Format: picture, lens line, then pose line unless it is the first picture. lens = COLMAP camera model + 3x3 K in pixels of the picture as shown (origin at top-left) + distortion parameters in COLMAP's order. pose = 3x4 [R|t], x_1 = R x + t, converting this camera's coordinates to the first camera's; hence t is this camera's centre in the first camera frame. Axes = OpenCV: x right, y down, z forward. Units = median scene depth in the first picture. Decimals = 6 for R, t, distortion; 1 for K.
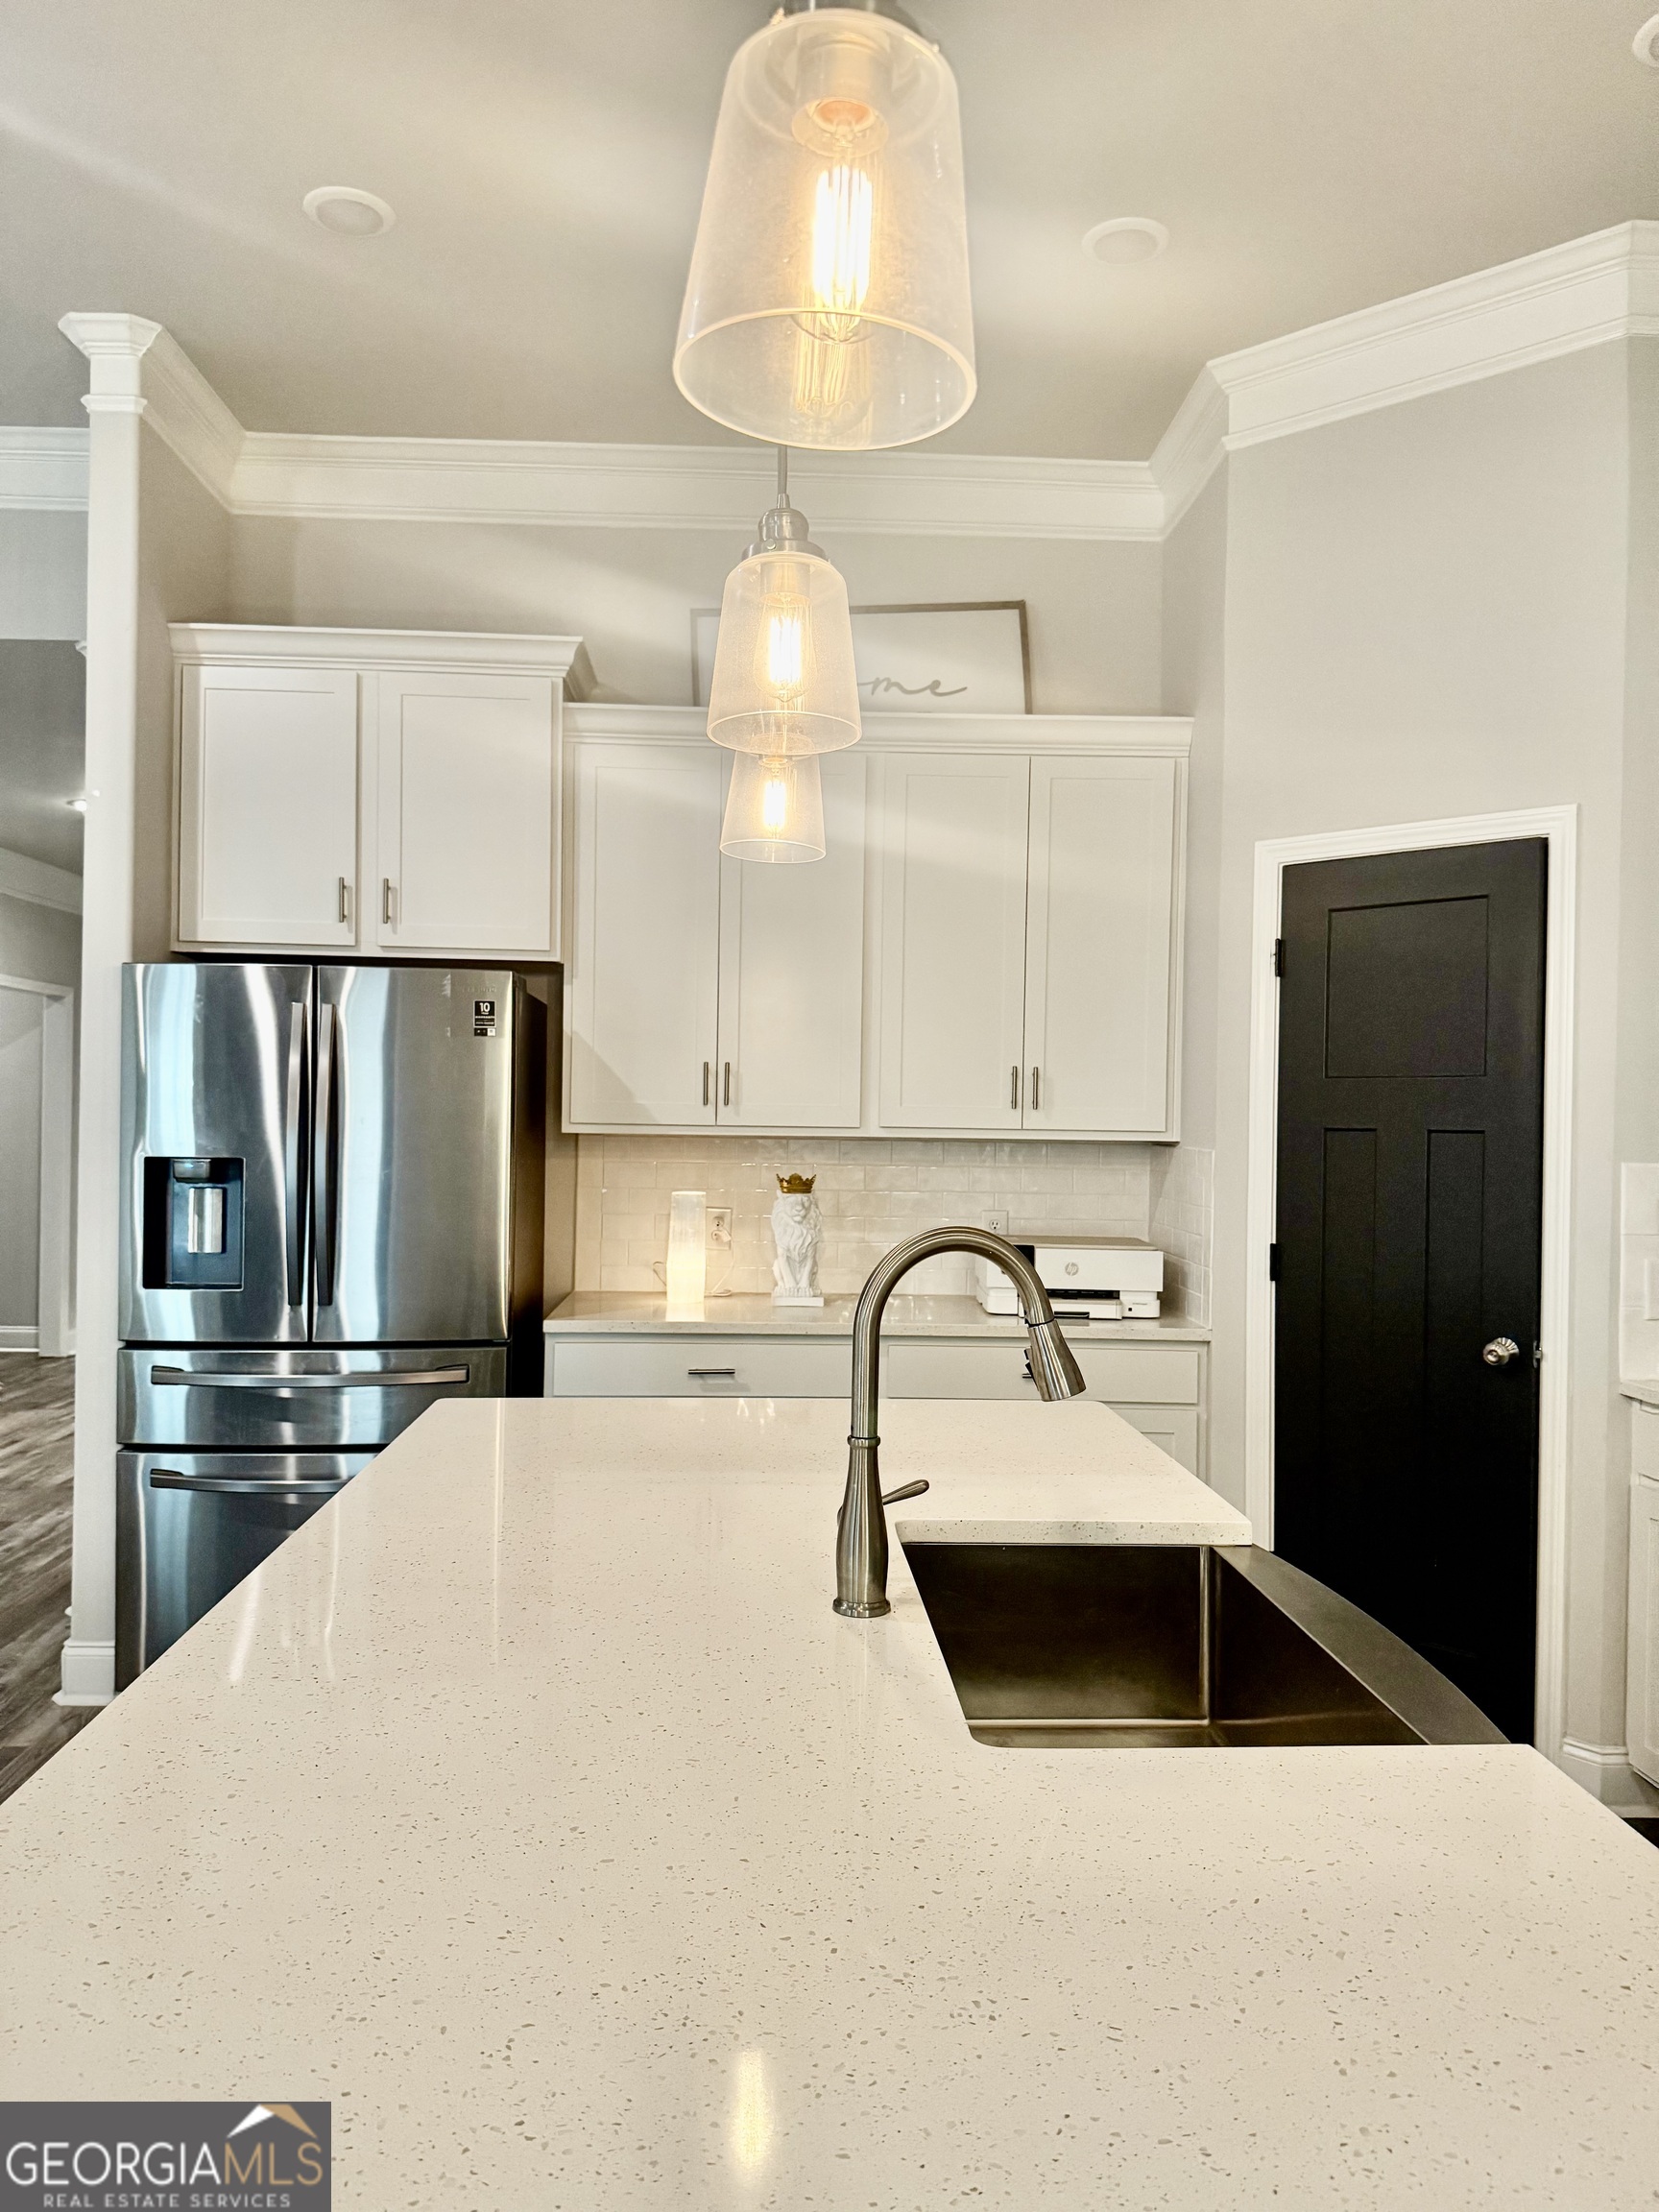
lens RADIAL K [[1534.9, 0, 822.6], [0, 1534.9, 1117.7], [0, 0, 1]] dist [0.102183, -0.155219]
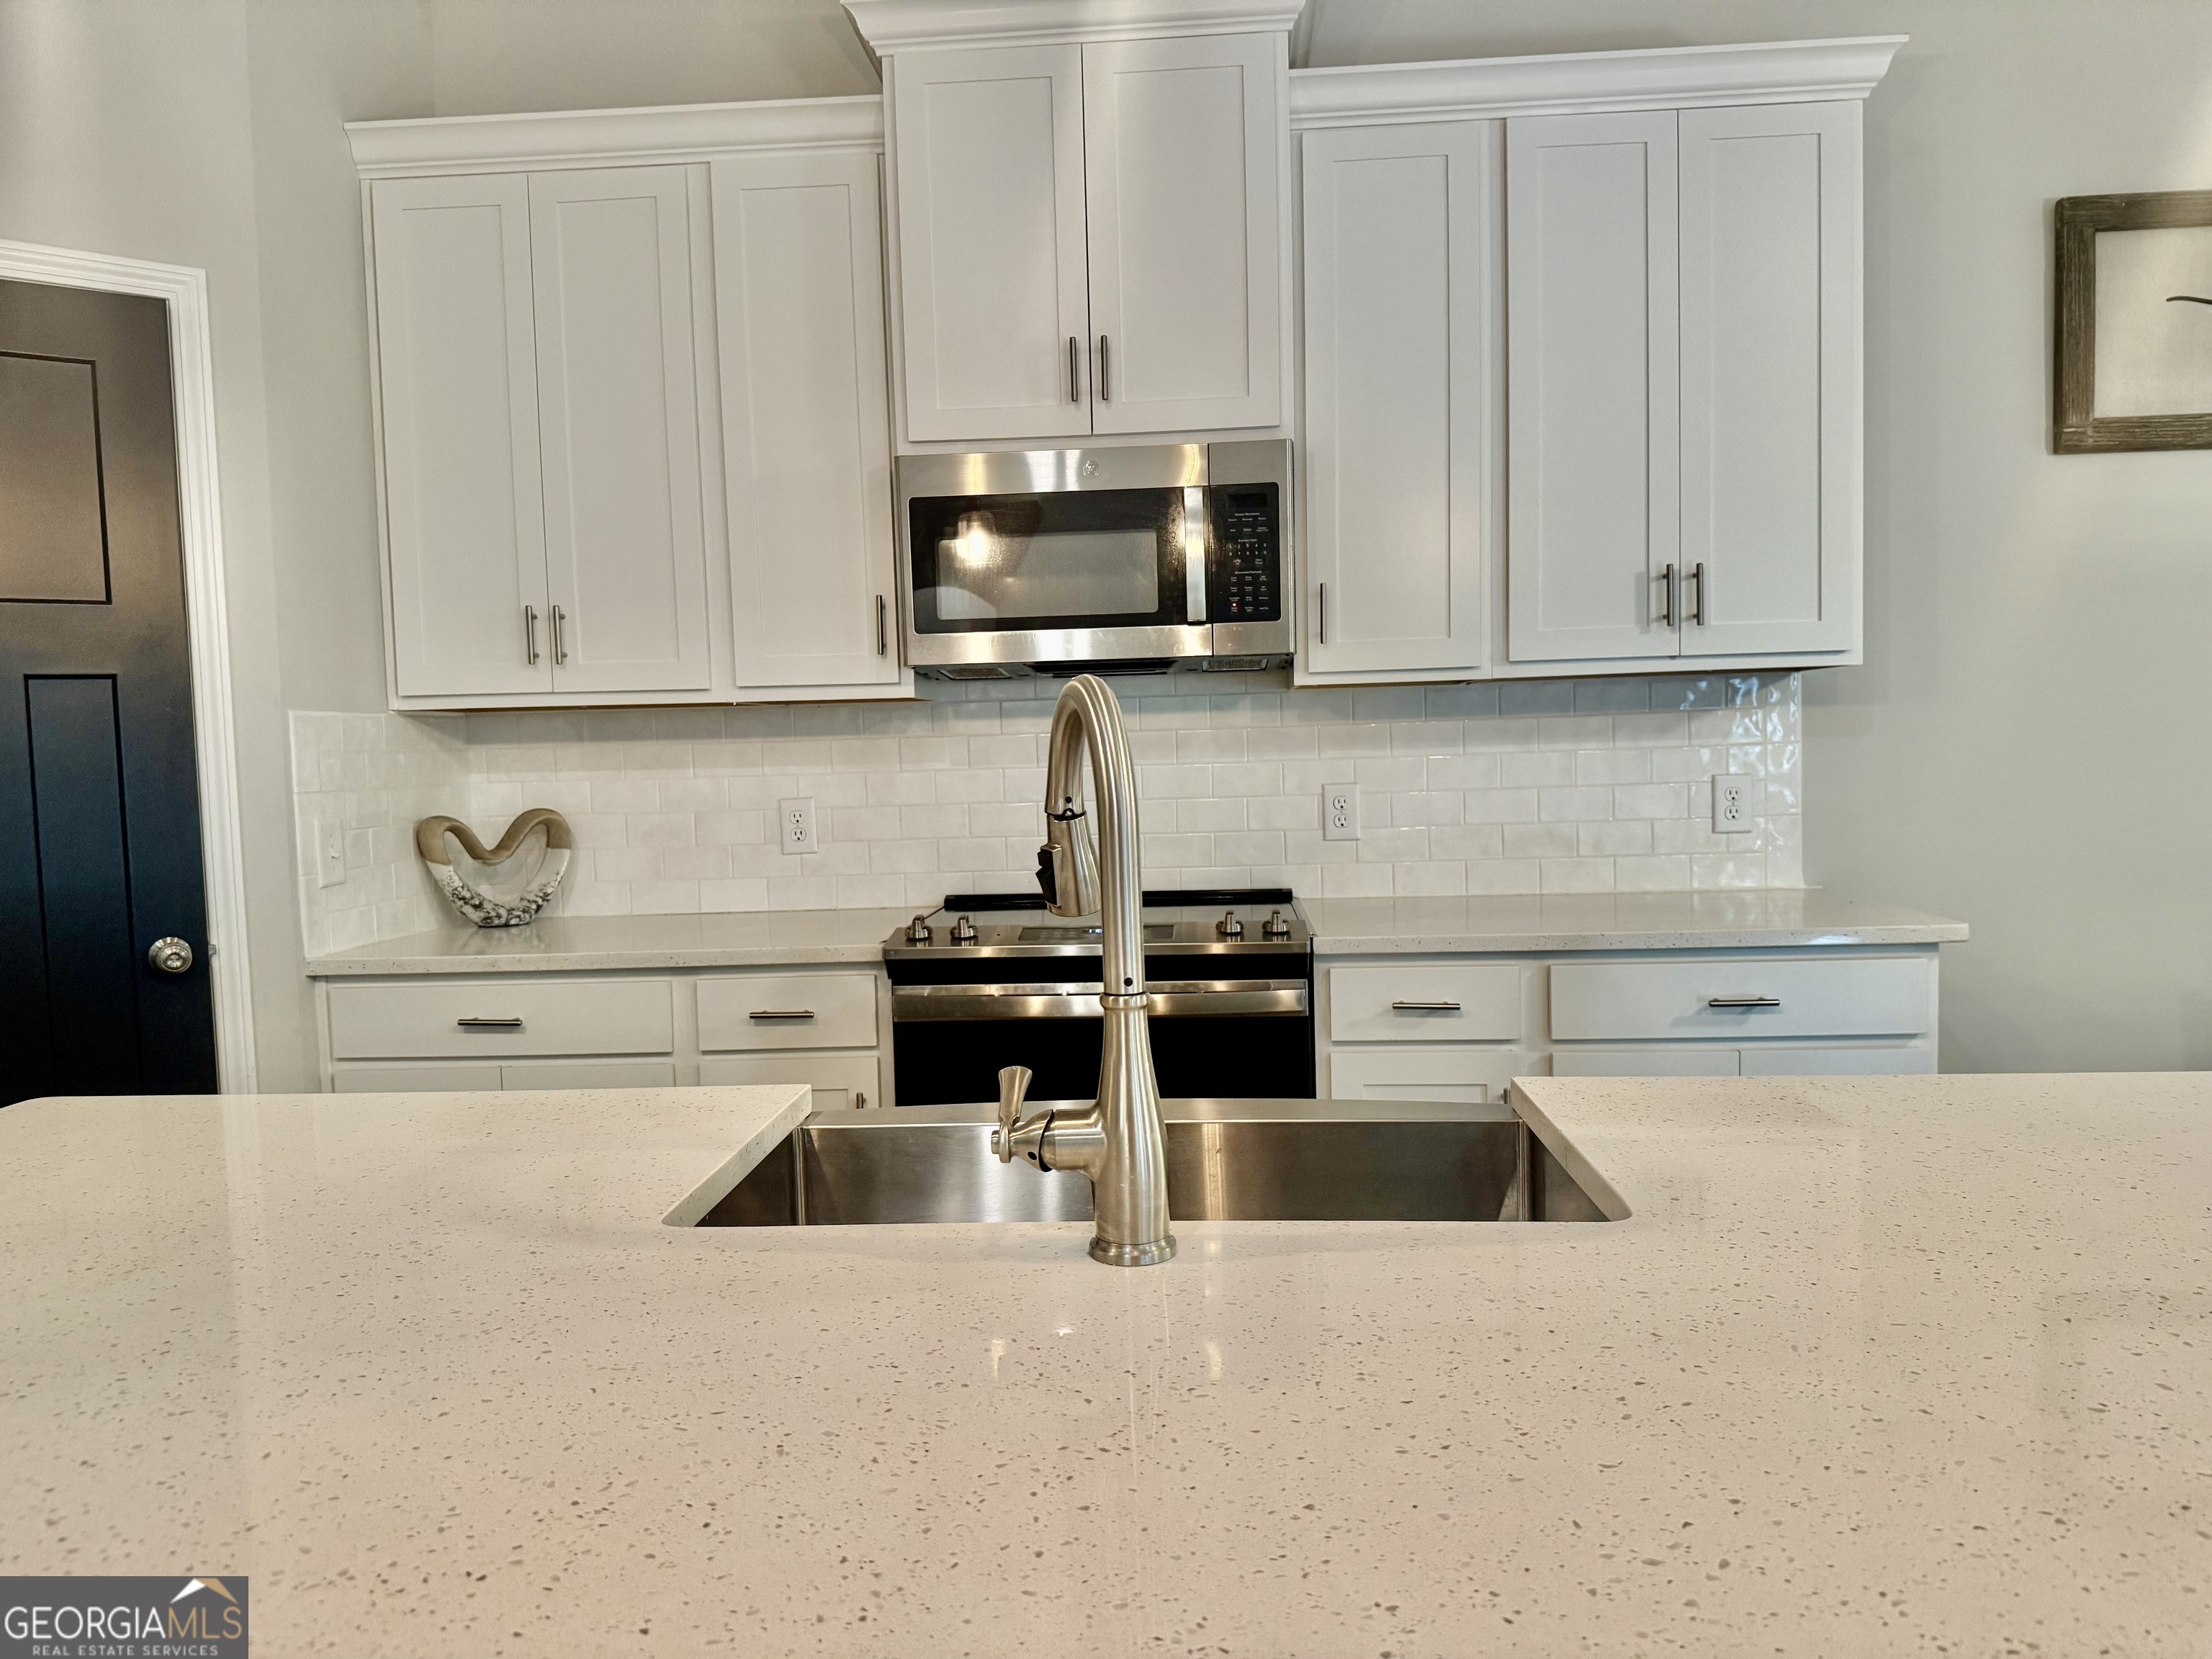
lens RADIAL K [[1534.9, 0, 1110.2], [0, 1534.9, 842.0], [0, 0, 1]] dist [0.102183, -0.155219]
pose [[0.129691, -0.087239, 0.987709, -0.277484], [0.033353, 0.995942, 0.083587, 0.043362], [-0.990993, 0.022103, 0.132074, 0.425739]]
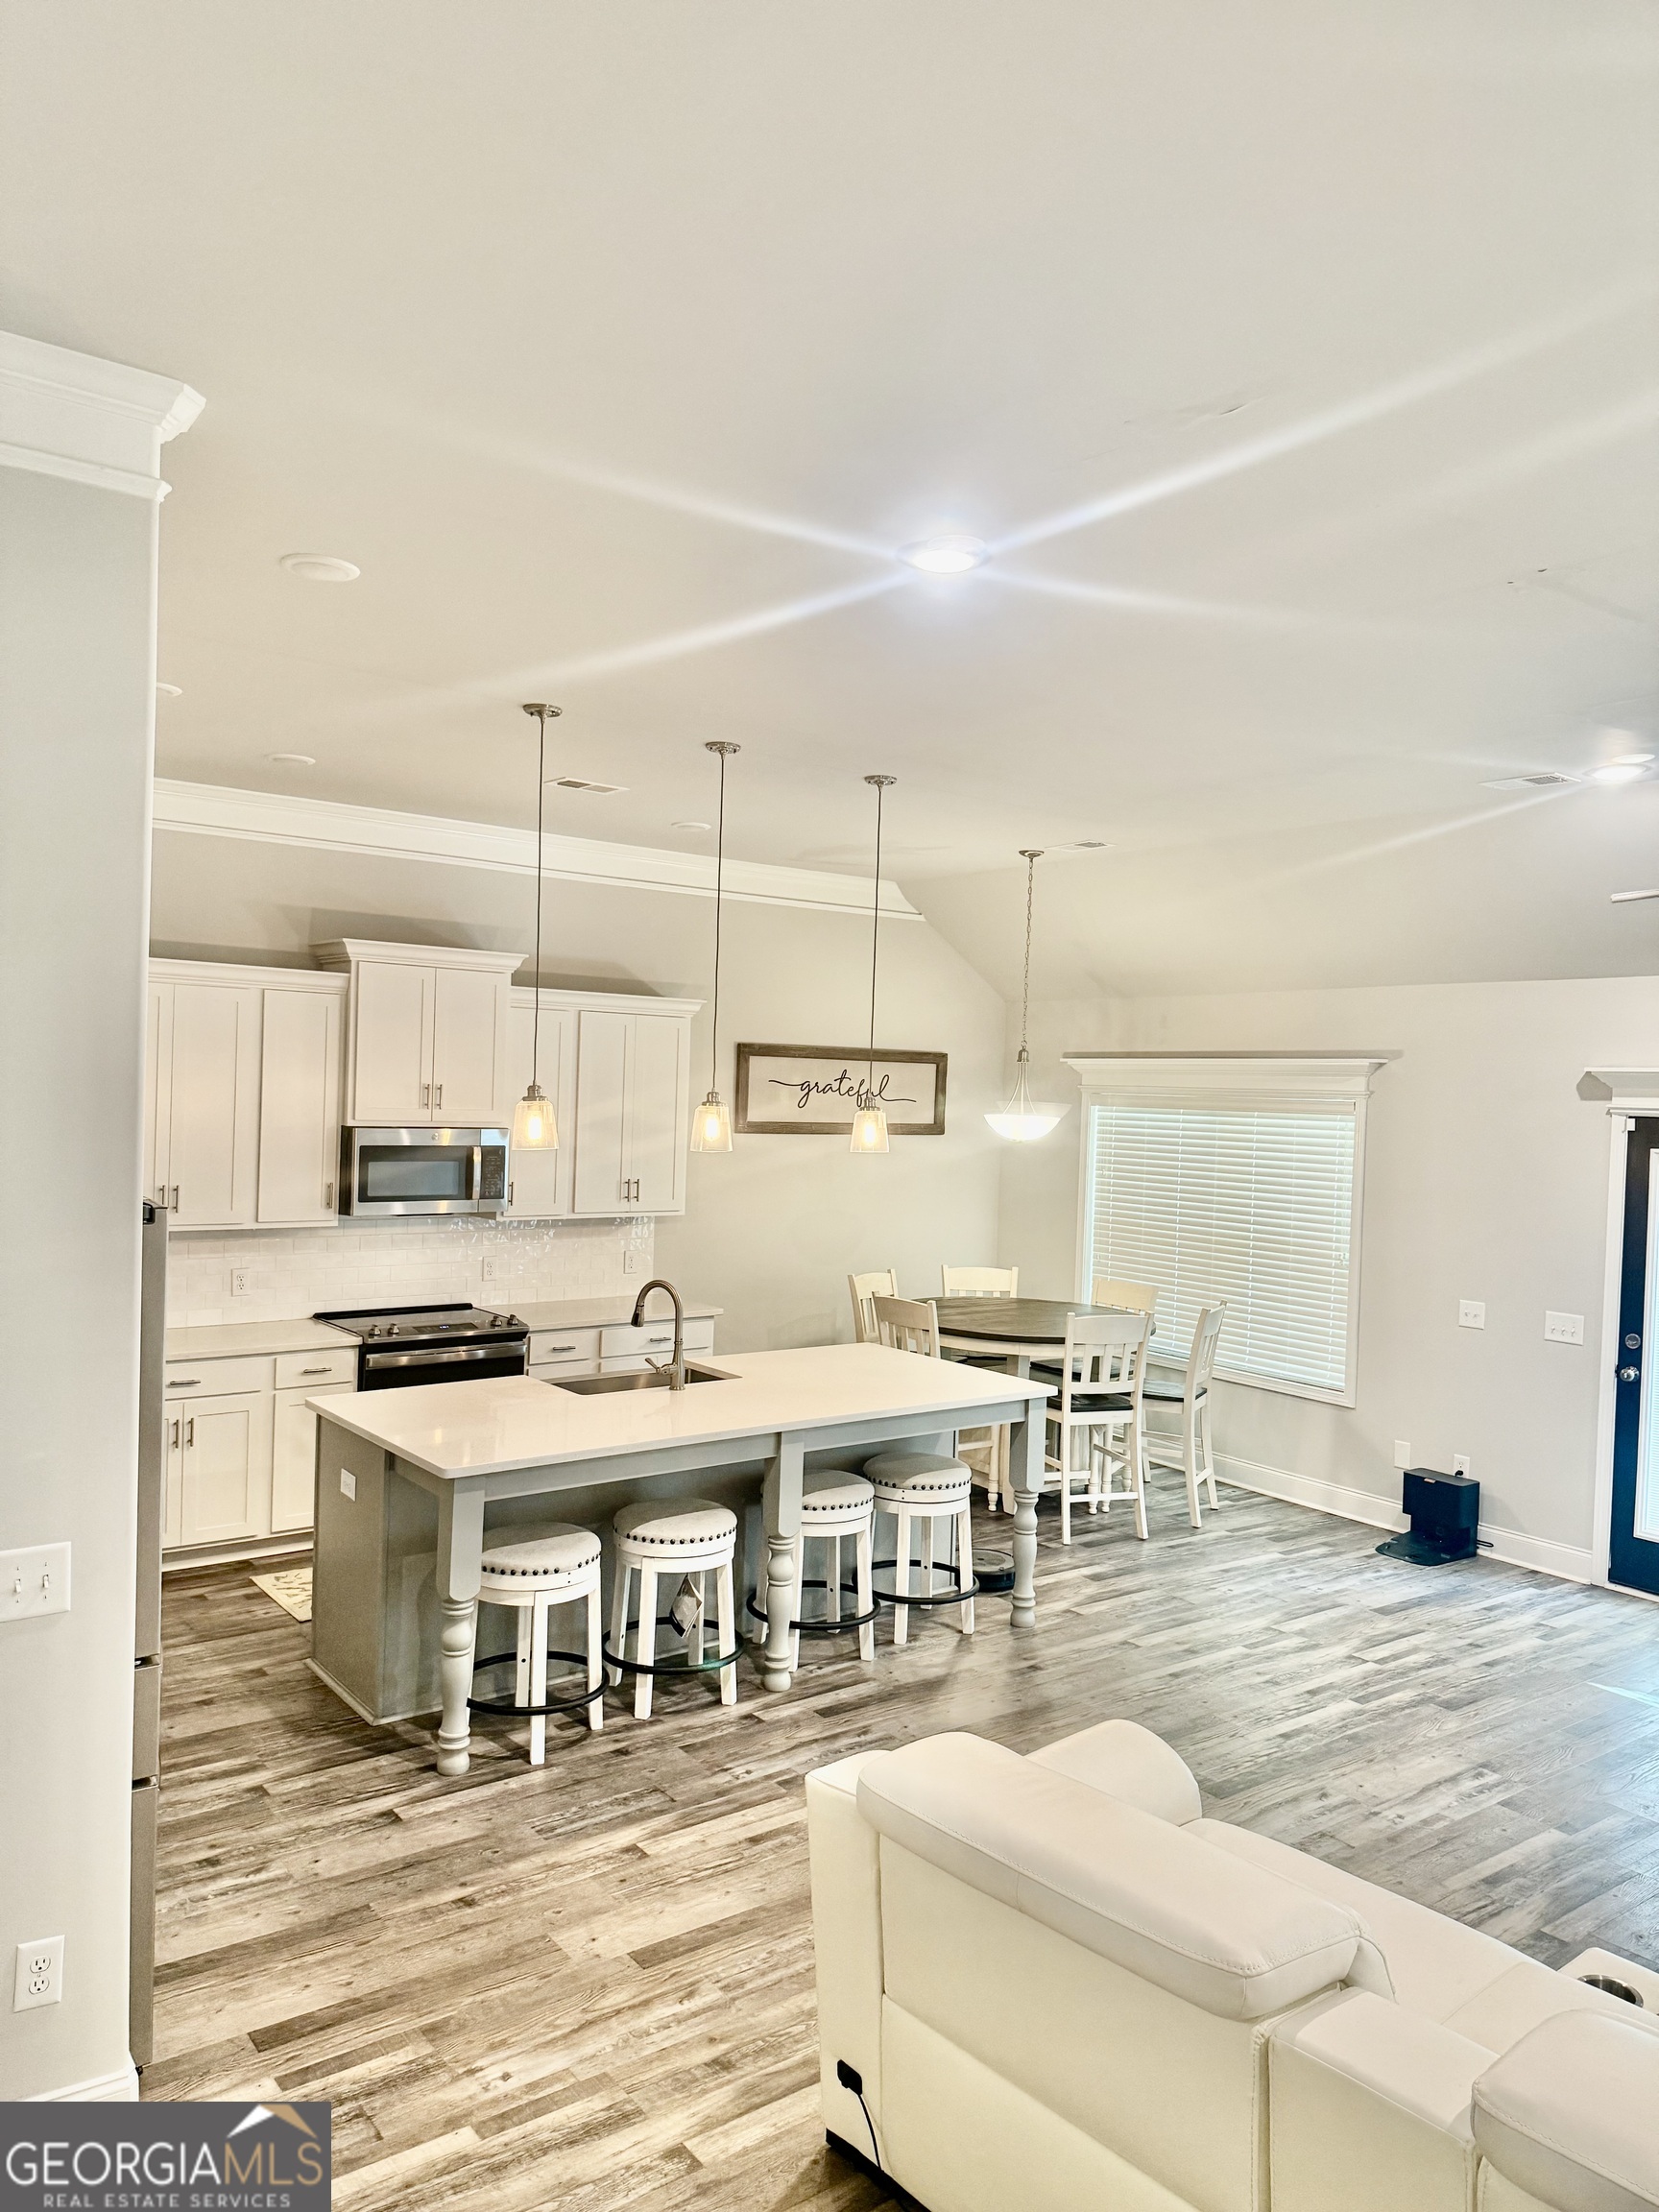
lens RADIAL K [[1534.9, 0, 822.6], [0, 1534.9, 1117.7], [0, 0, 1]] dist [0.102183, -0.155219]
pose [[-0.551644, -0.049120, 0.832632, -1.453250], [-0.040084, 0.998672, 0.032358, -0.206069], [-0.833116, -0.015525, -0.552880, 1.265452]]
